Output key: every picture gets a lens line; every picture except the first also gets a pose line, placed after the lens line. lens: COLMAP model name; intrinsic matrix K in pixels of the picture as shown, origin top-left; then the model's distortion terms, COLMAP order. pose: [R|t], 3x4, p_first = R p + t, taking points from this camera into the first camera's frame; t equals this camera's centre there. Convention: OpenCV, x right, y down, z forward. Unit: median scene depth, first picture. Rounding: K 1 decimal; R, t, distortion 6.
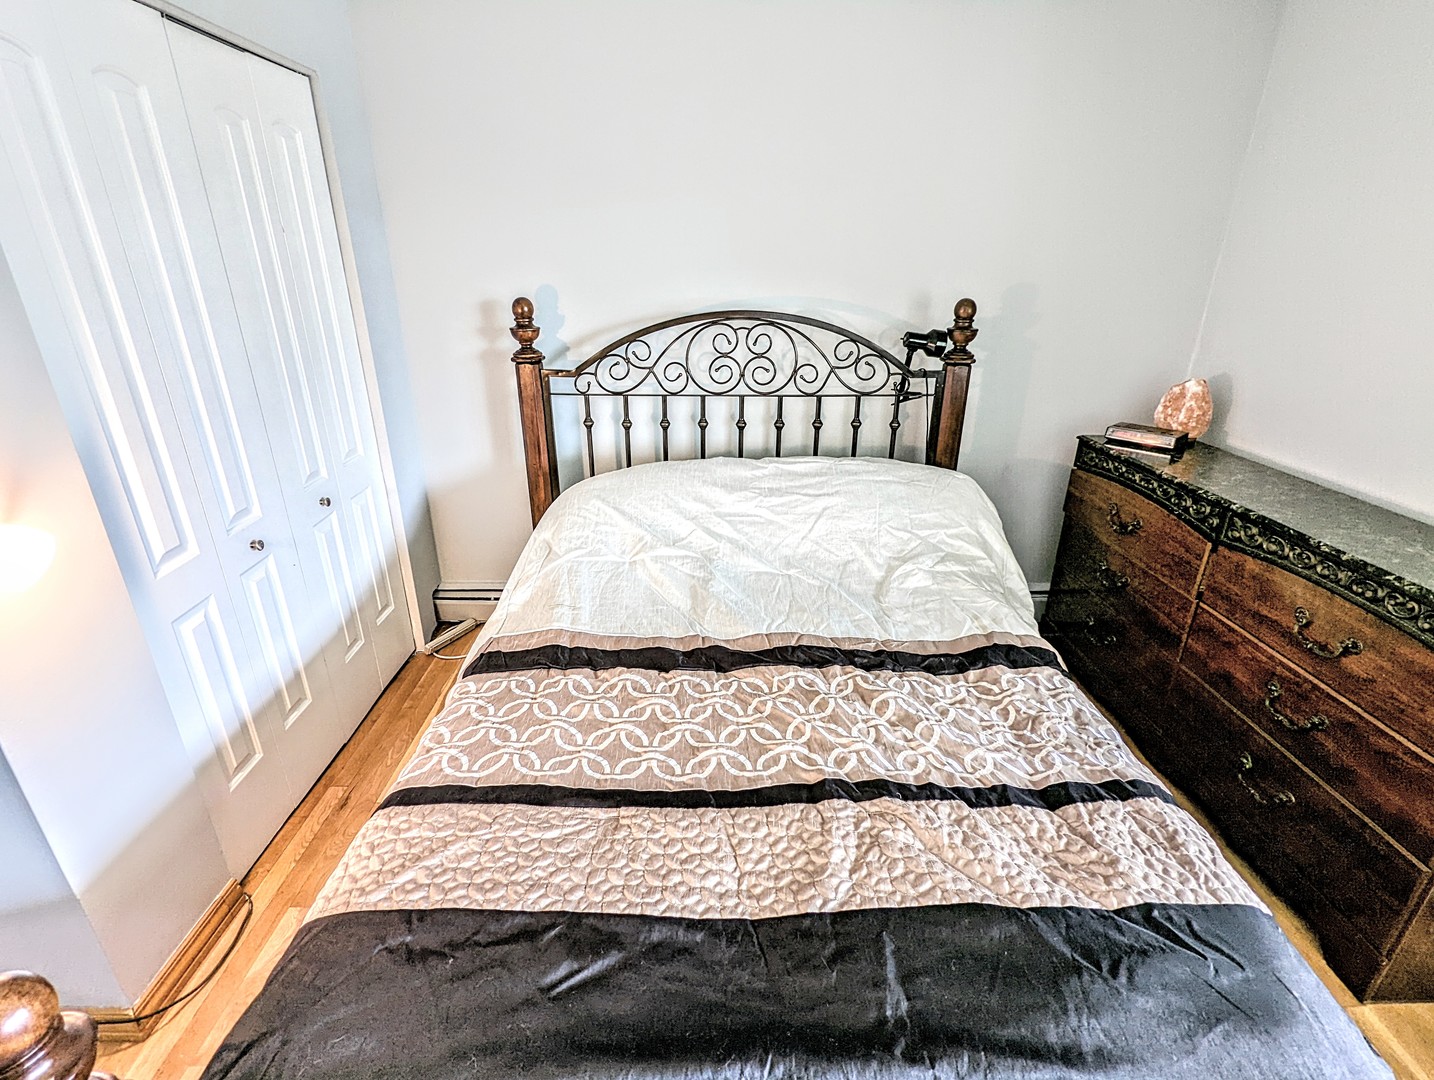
lens RADIAL K [[680.9, 0, 711.2], [0, 680.9, 538.3], [0, 0, 1]] dist [-0.003442, 0.000837]
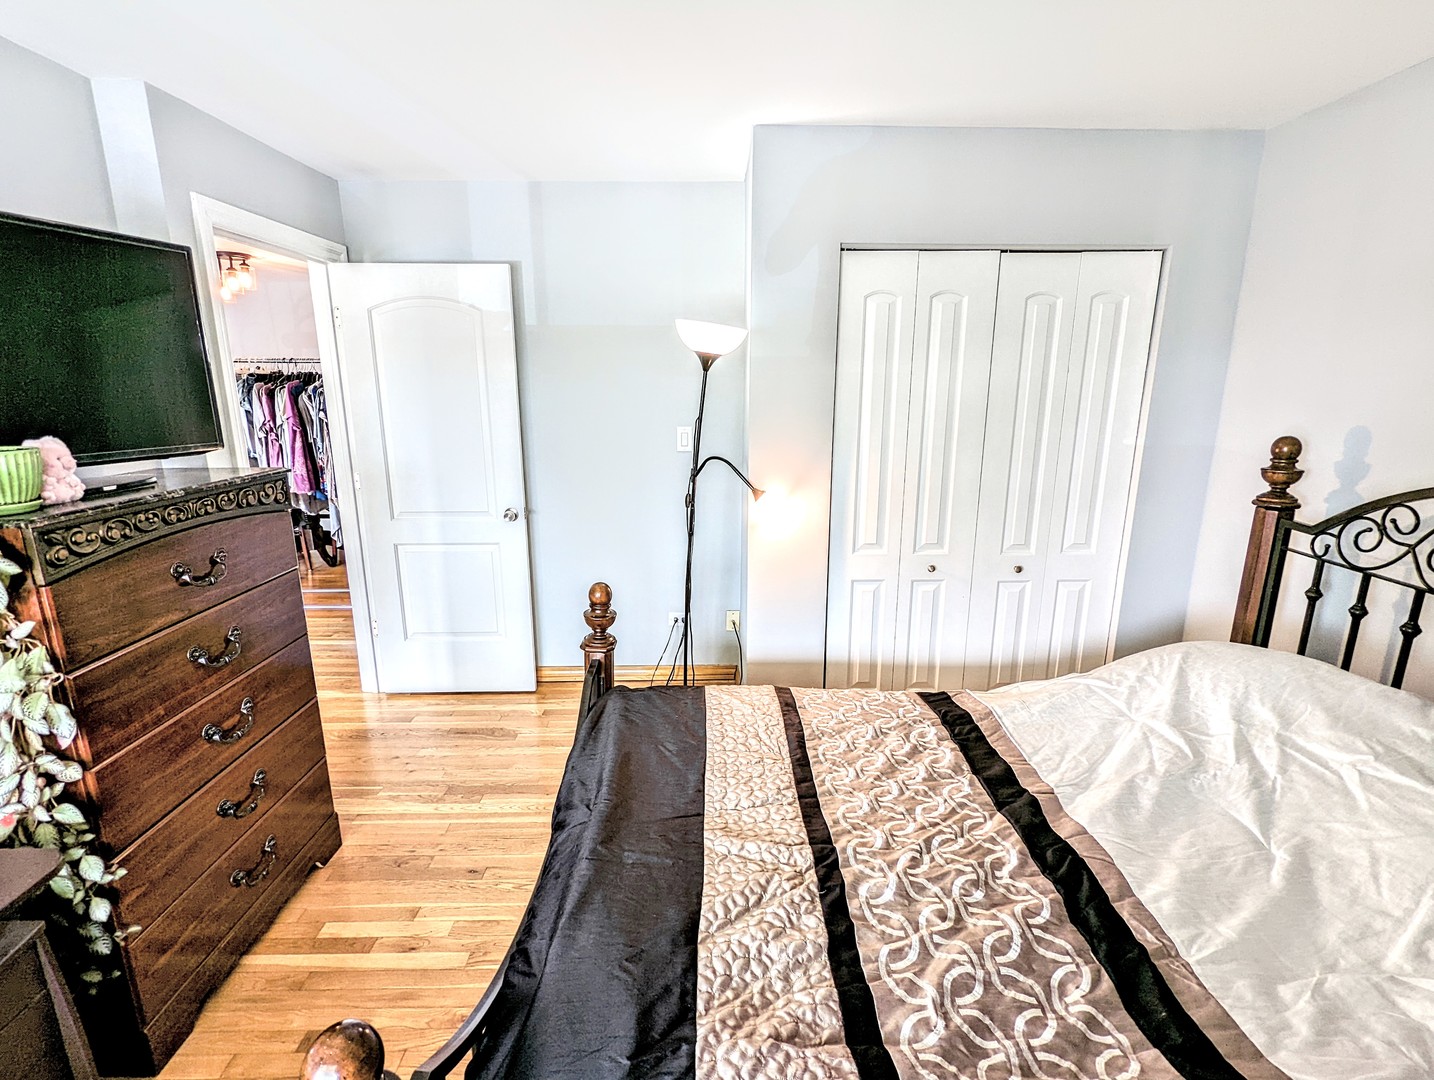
lens RADIAL K [[680.9, 0, 707.3], [0, 680.9, 540.6], [0, 0, 1]] dist [-0.003442, 0.000837]
pose [[-0.010578, 0.216891, -0.976138, 0.597517], [-0.392432, 0.896974, 0.203554, -0.116832], [0.919720, 0.385221, 0.075627, 0.294928]]
